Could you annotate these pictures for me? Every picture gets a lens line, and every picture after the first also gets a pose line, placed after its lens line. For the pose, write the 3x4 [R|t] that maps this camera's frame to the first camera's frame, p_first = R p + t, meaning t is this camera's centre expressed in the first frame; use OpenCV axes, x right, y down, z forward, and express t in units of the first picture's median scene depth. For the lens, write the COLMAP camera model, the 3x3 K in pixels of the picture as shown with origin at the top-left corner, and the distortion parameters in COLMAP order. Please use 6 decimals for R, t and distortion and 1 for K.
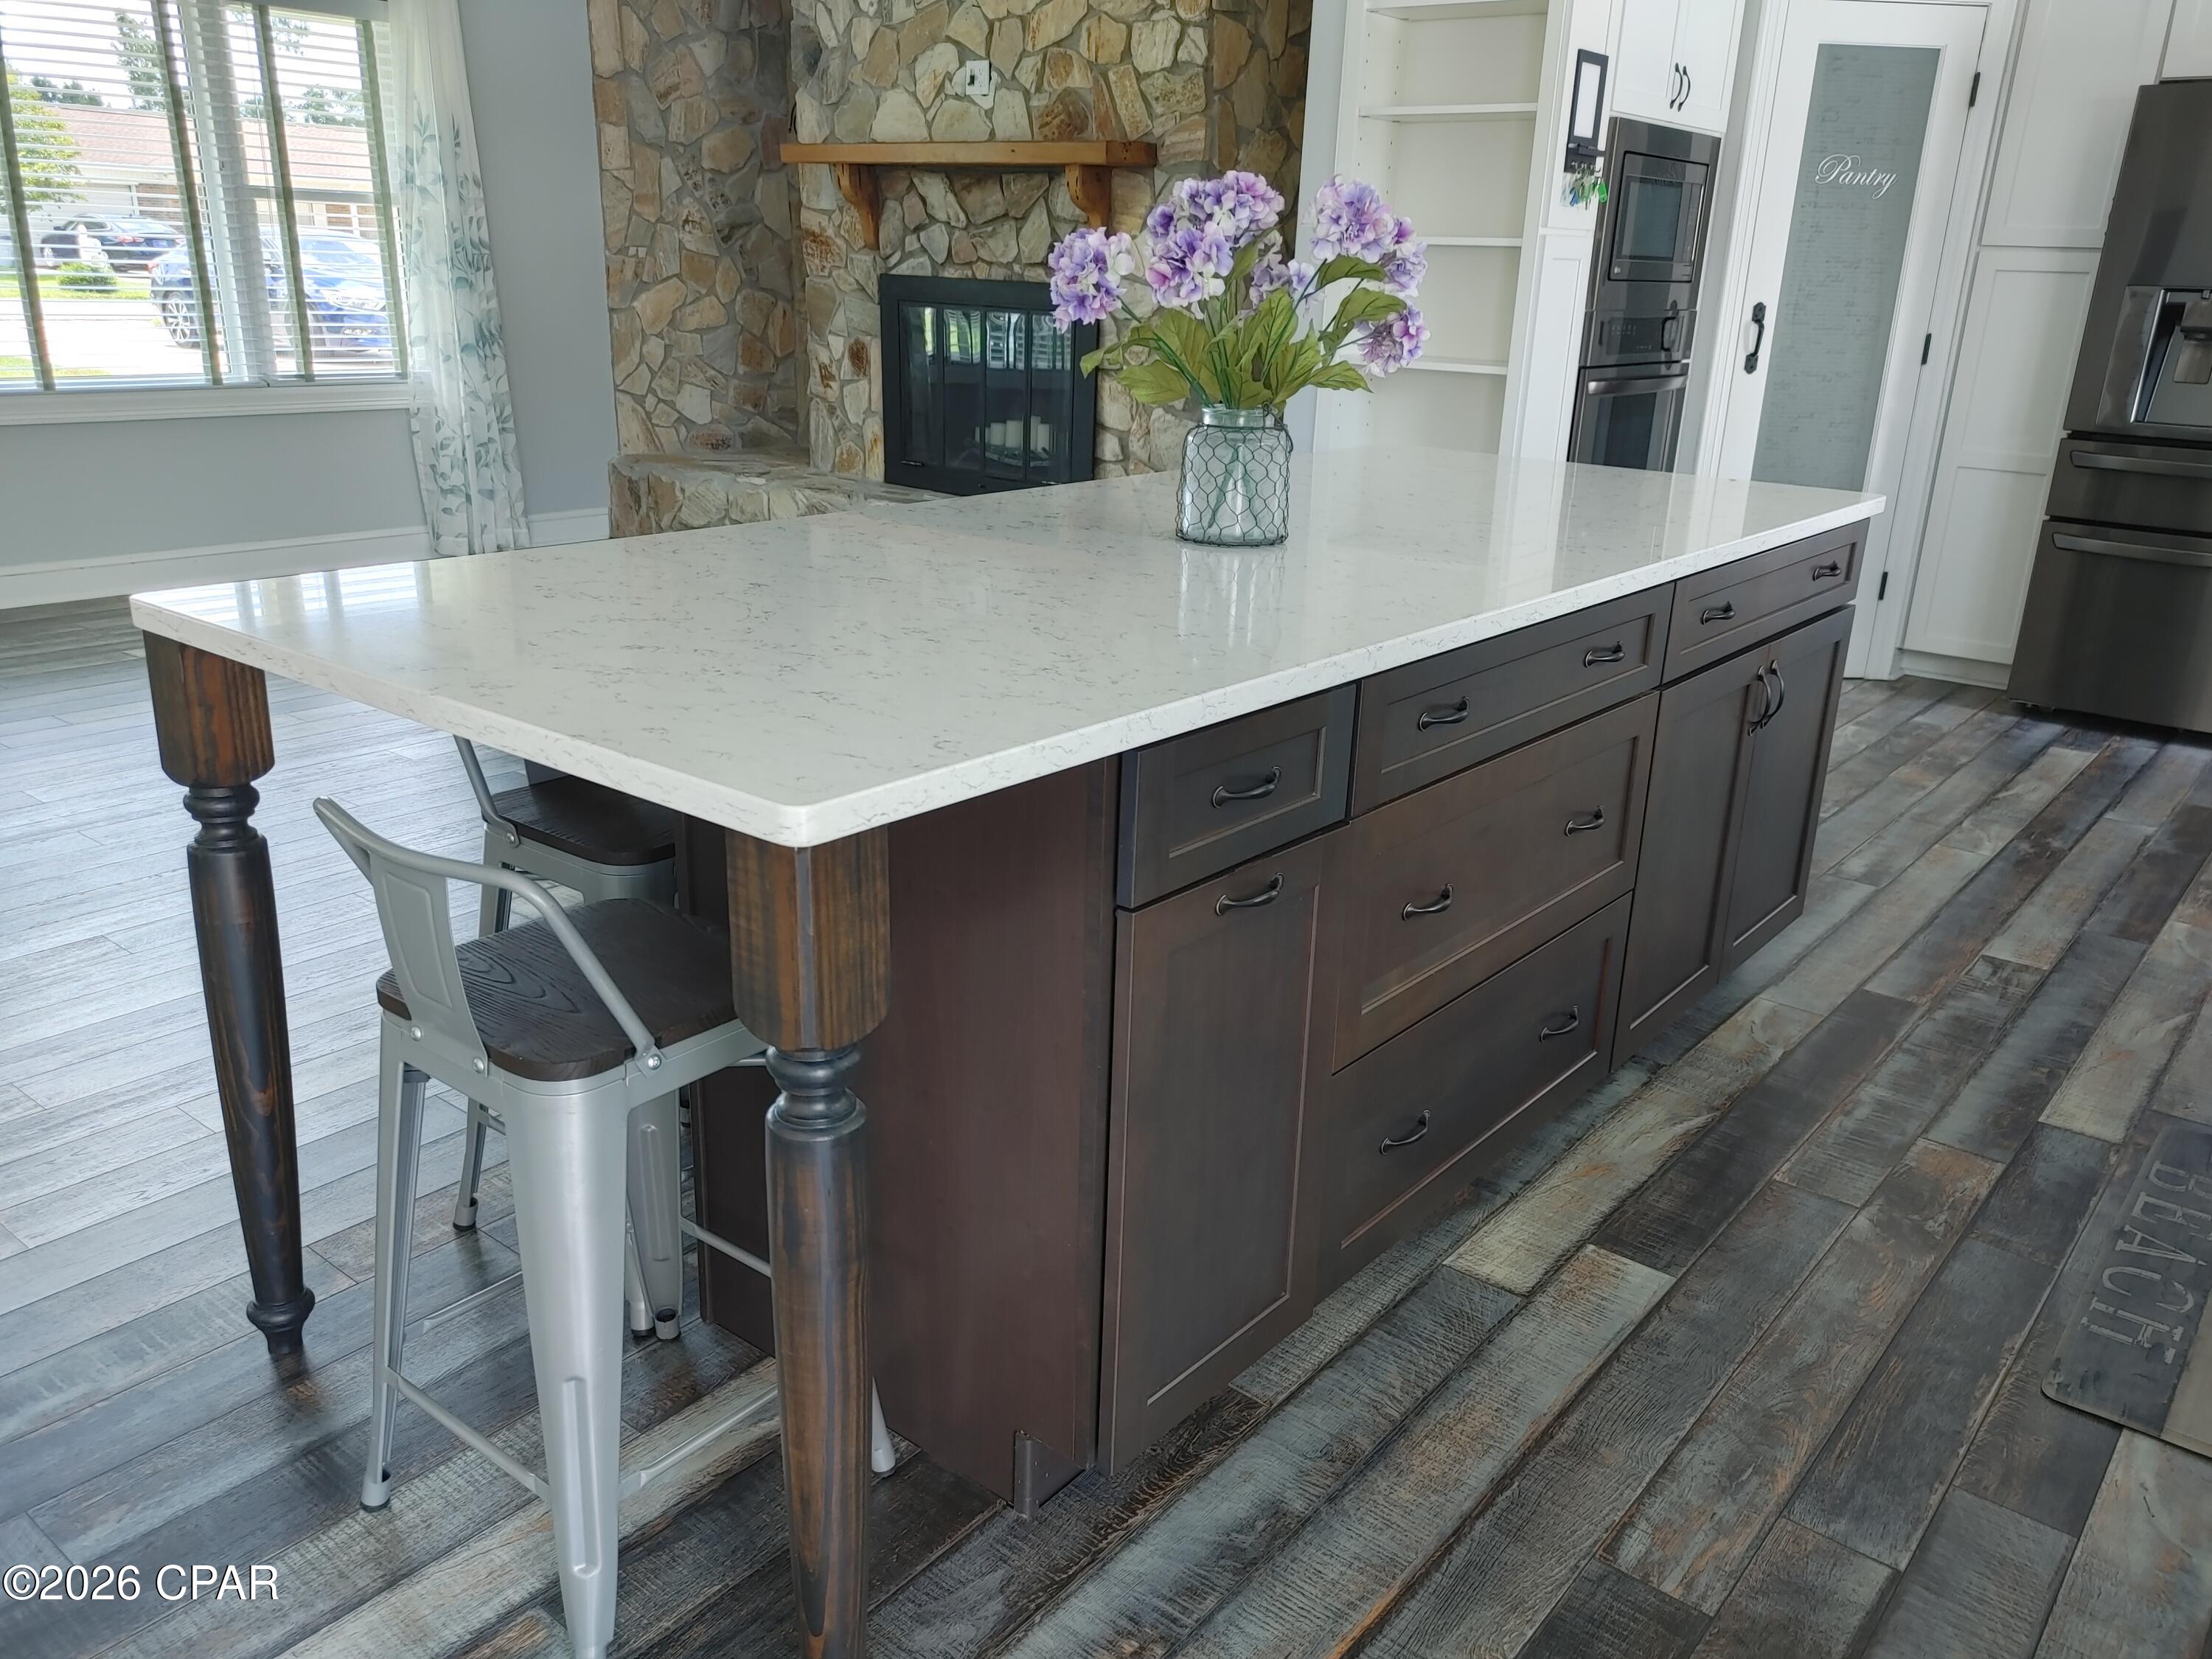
lens RADIAL K [[1702.4, 0, 1122.9], [0, 1702.4, 838.3], [0, 0, 1]] dist [0.046016, -0.032178]
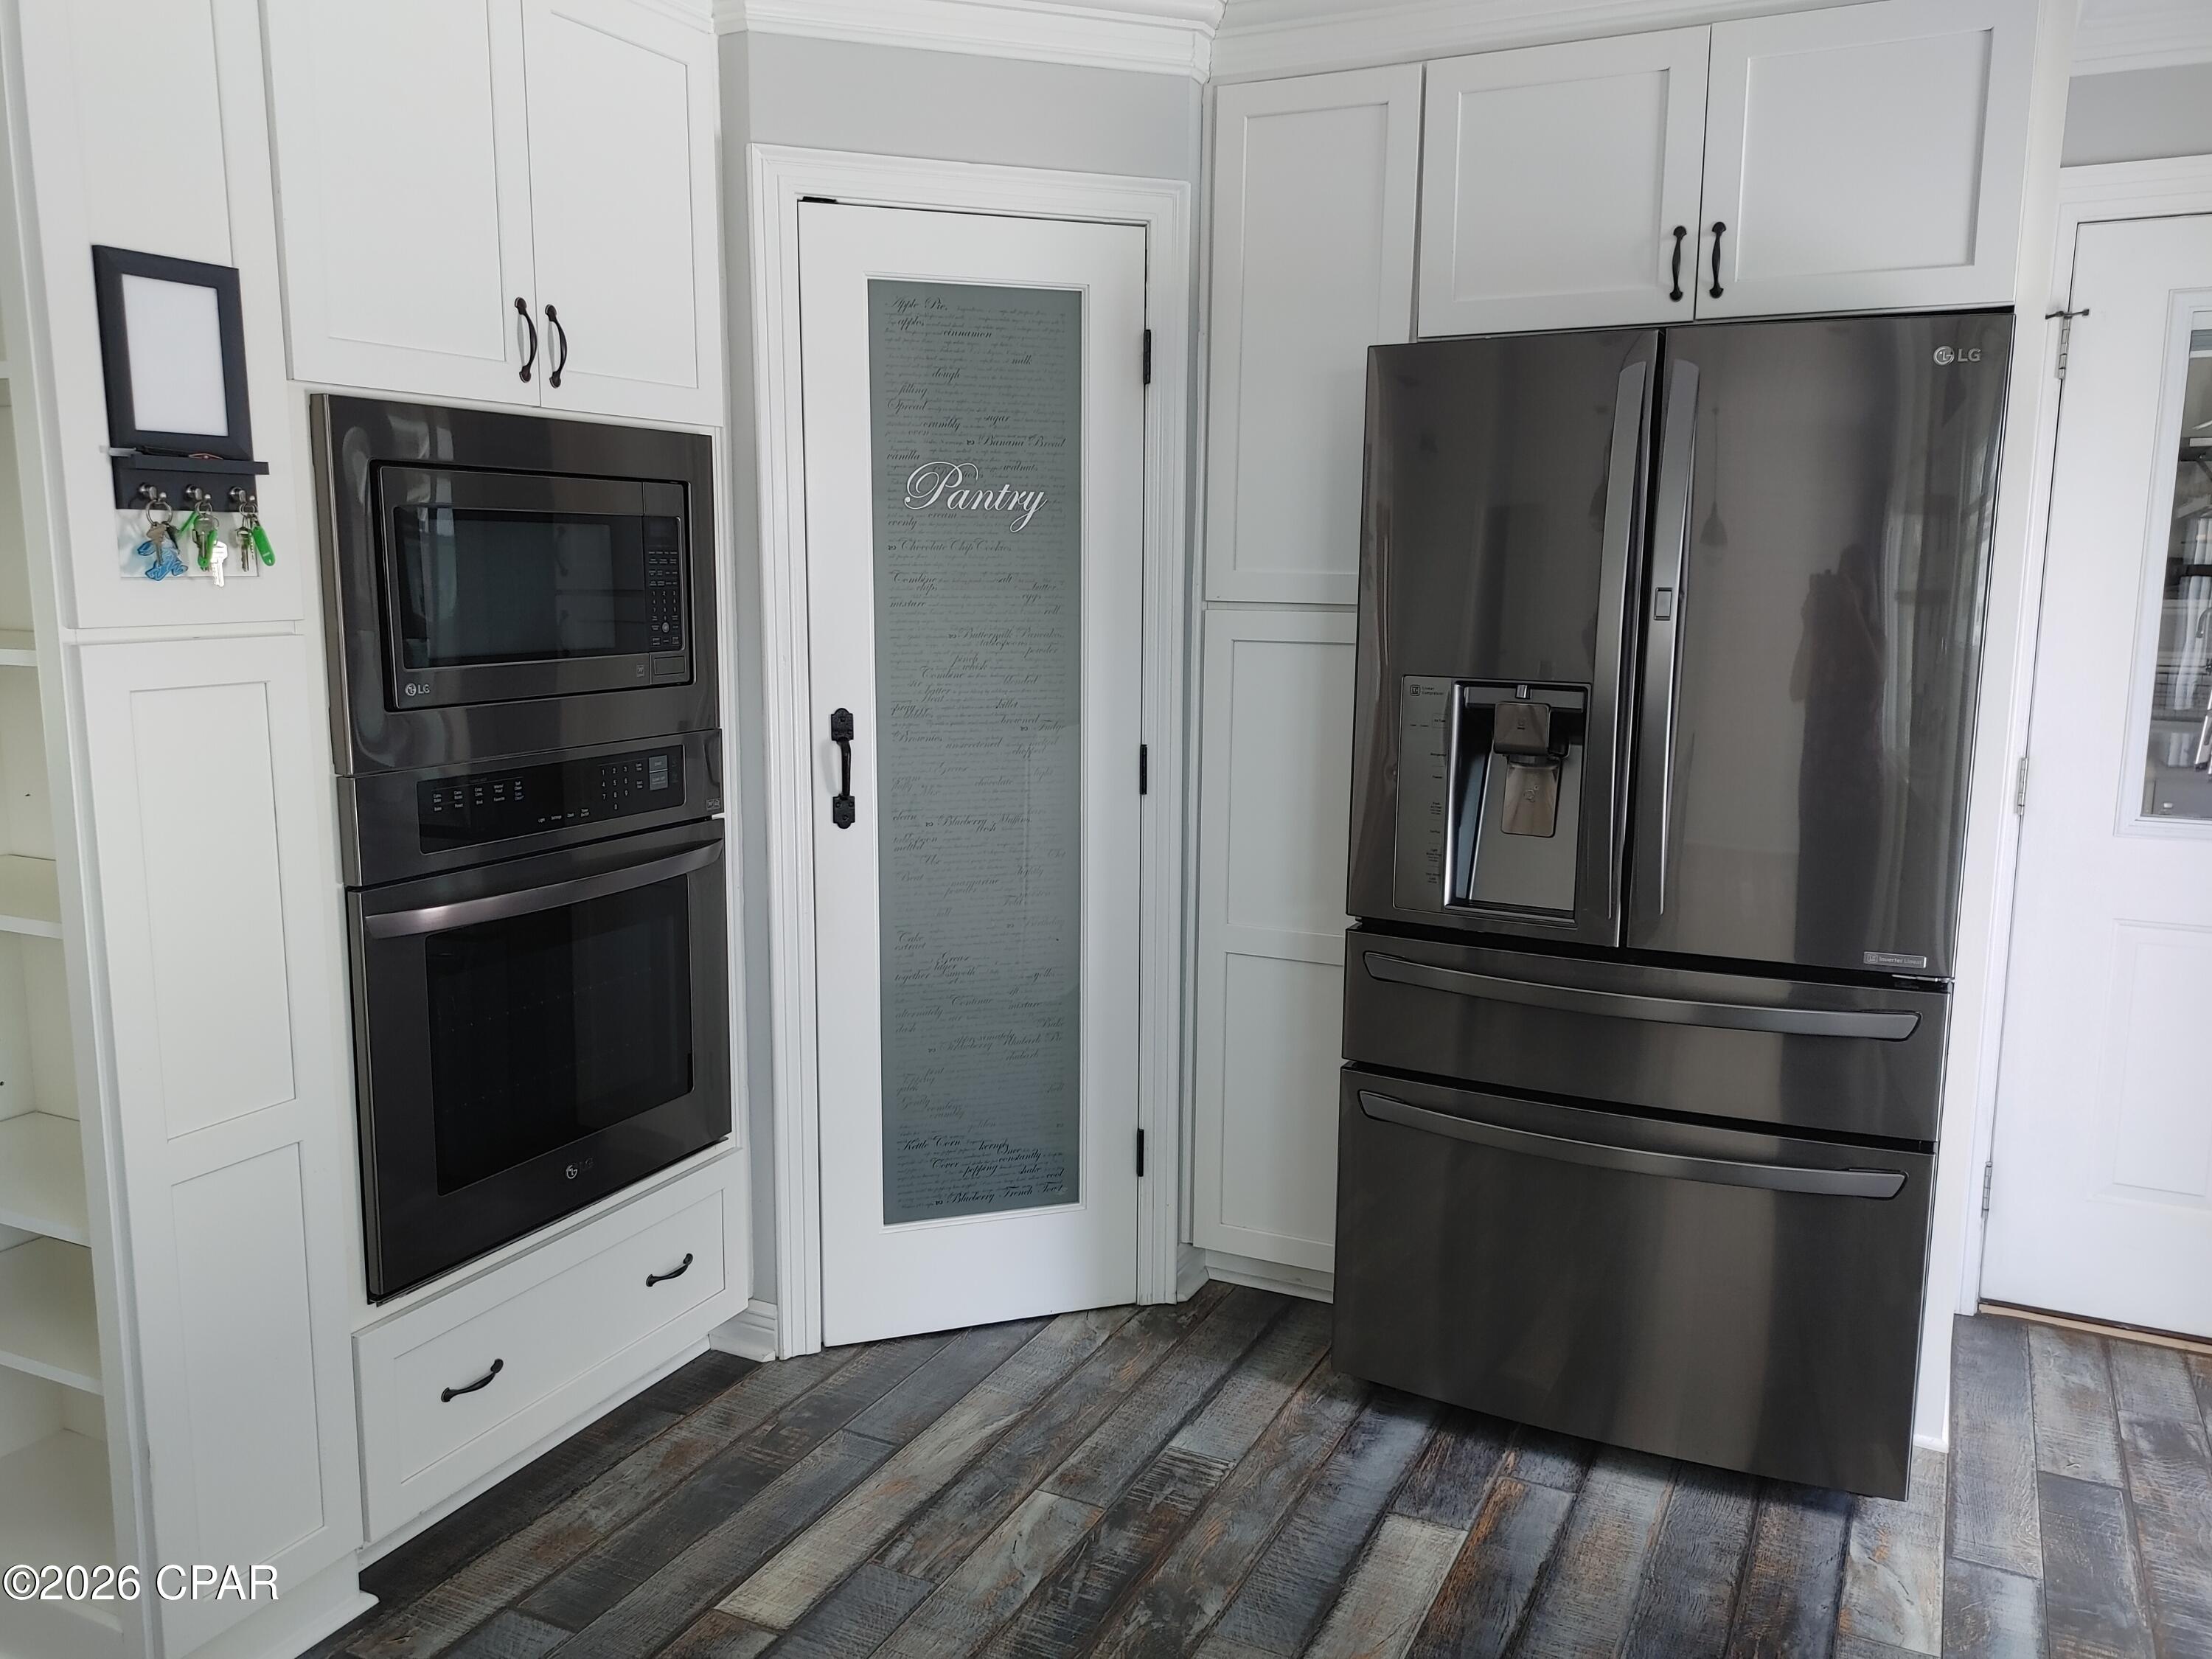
lens RADIAL K [[1702.4, 0, 1108.0], [0, 1702.4, 843.2], [0, 0, 1]] dist [0.046016, -0.032178]
pose [[0.975930, -0.062988, 0.208791, 0.335497], [0.095047, 0.984521, -0.147257, -0.176198], [-0.196284, 0.163557, 0.966810, 0.443142]]
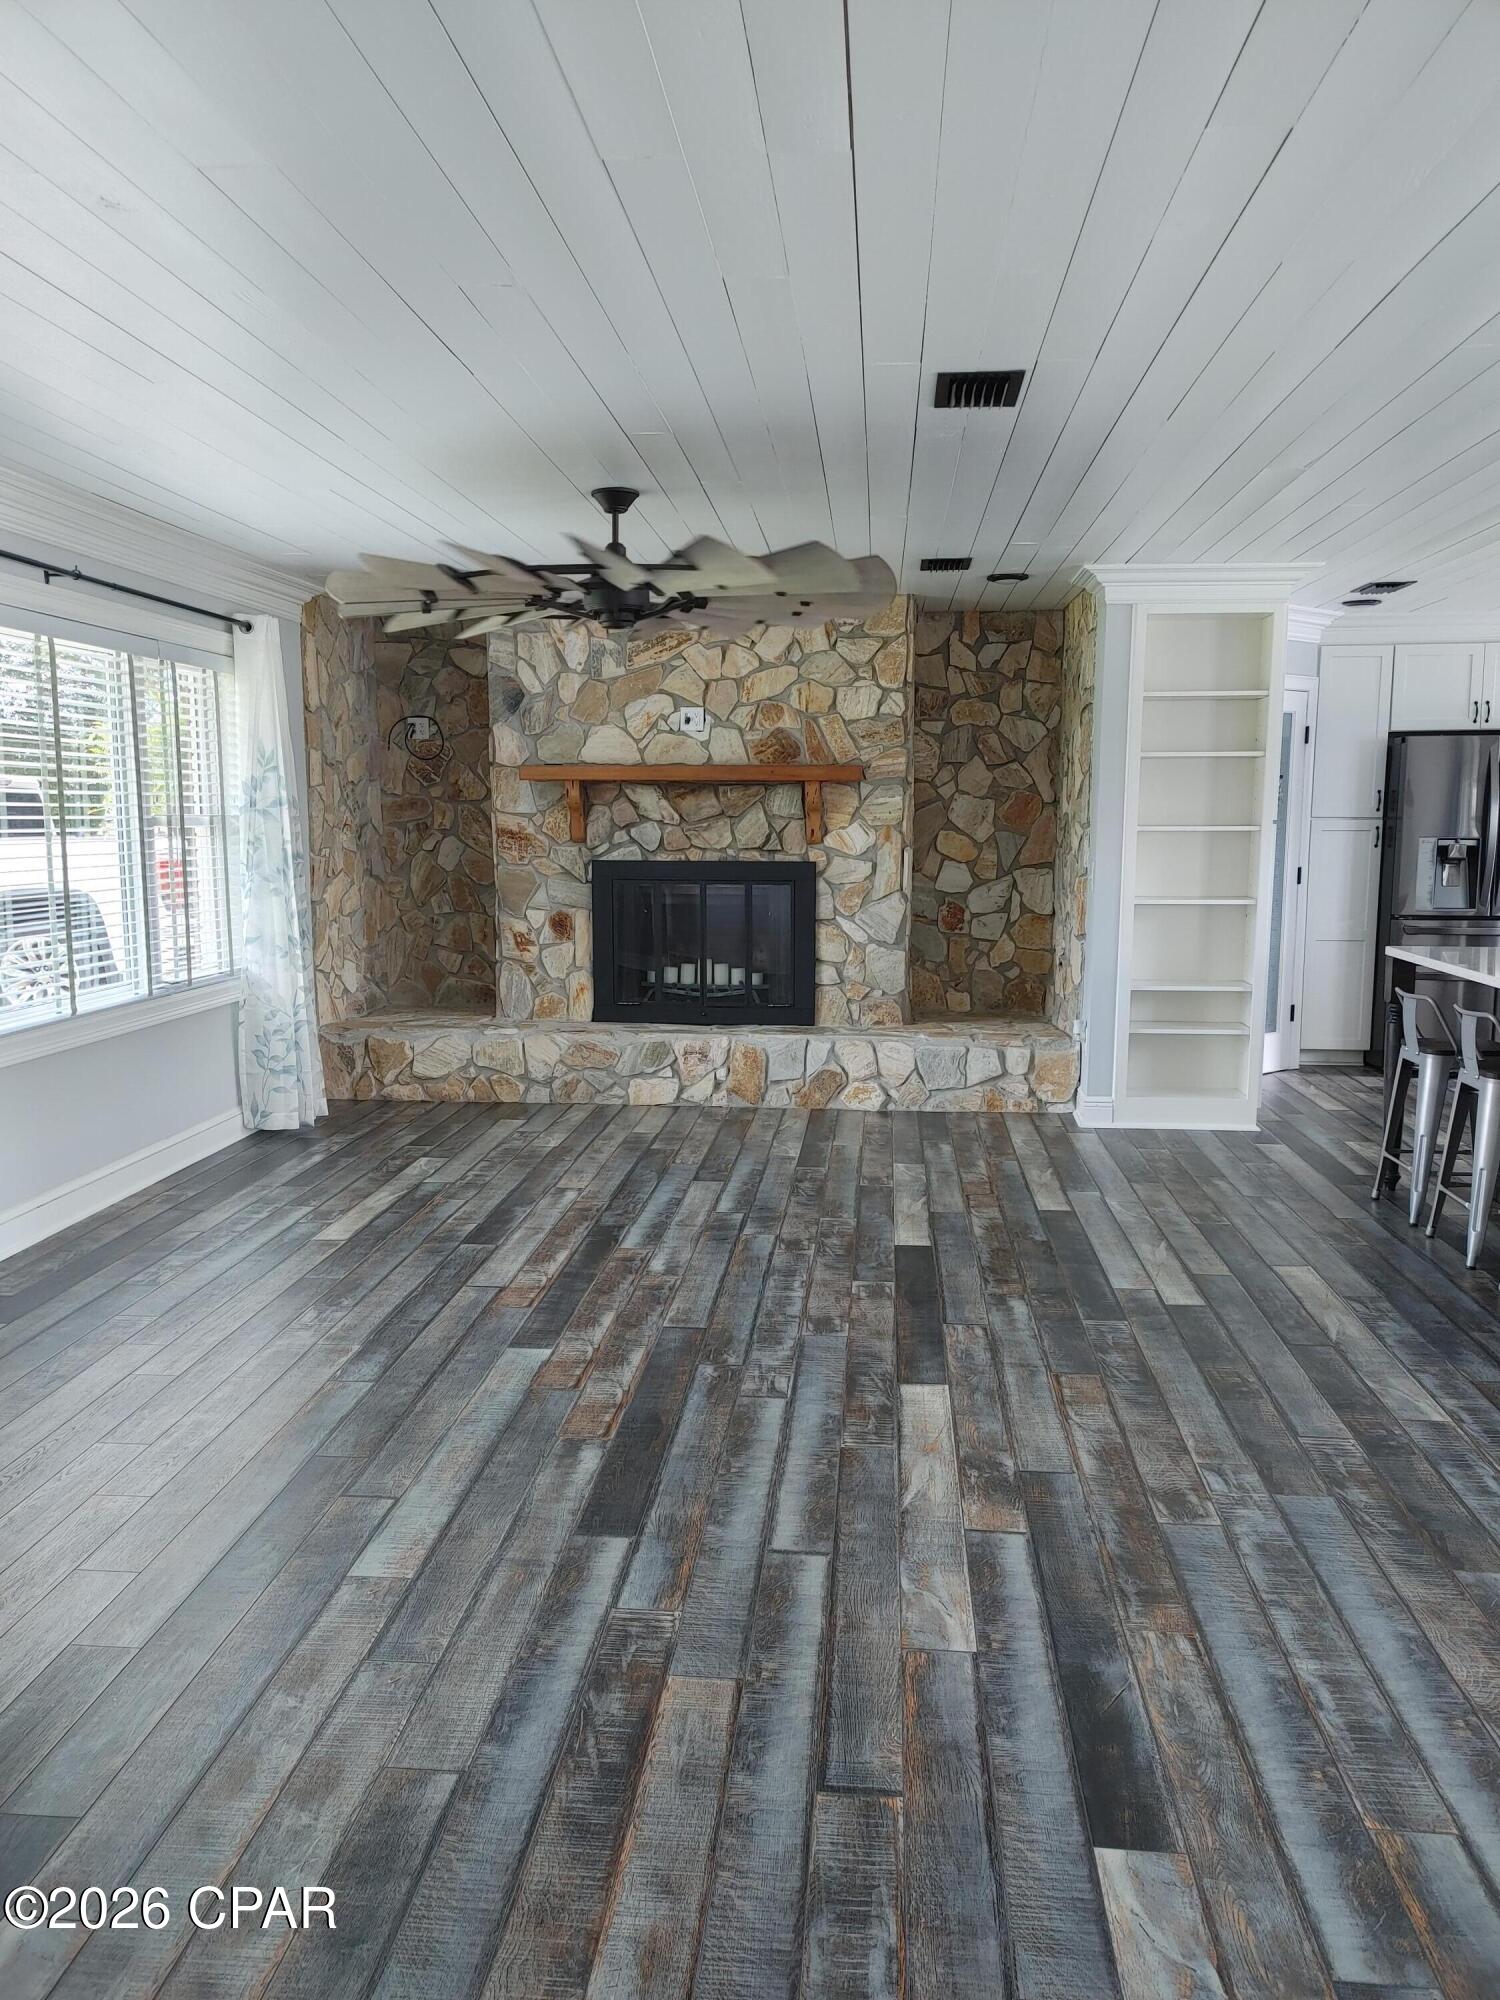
lens RADIAL K [[1539.3, 0, 722.1], [0, 1539.3, 1012.4], [0, 0, 1]] dist [0.046016, -0.032178]
pose [[0.836768, -0.103411, 0.537704, -0.874077], [0.202330, 0.970898, -0.128141, -0.071537], [-0.508805, 0.216018, 0.833339, 0.036481]]
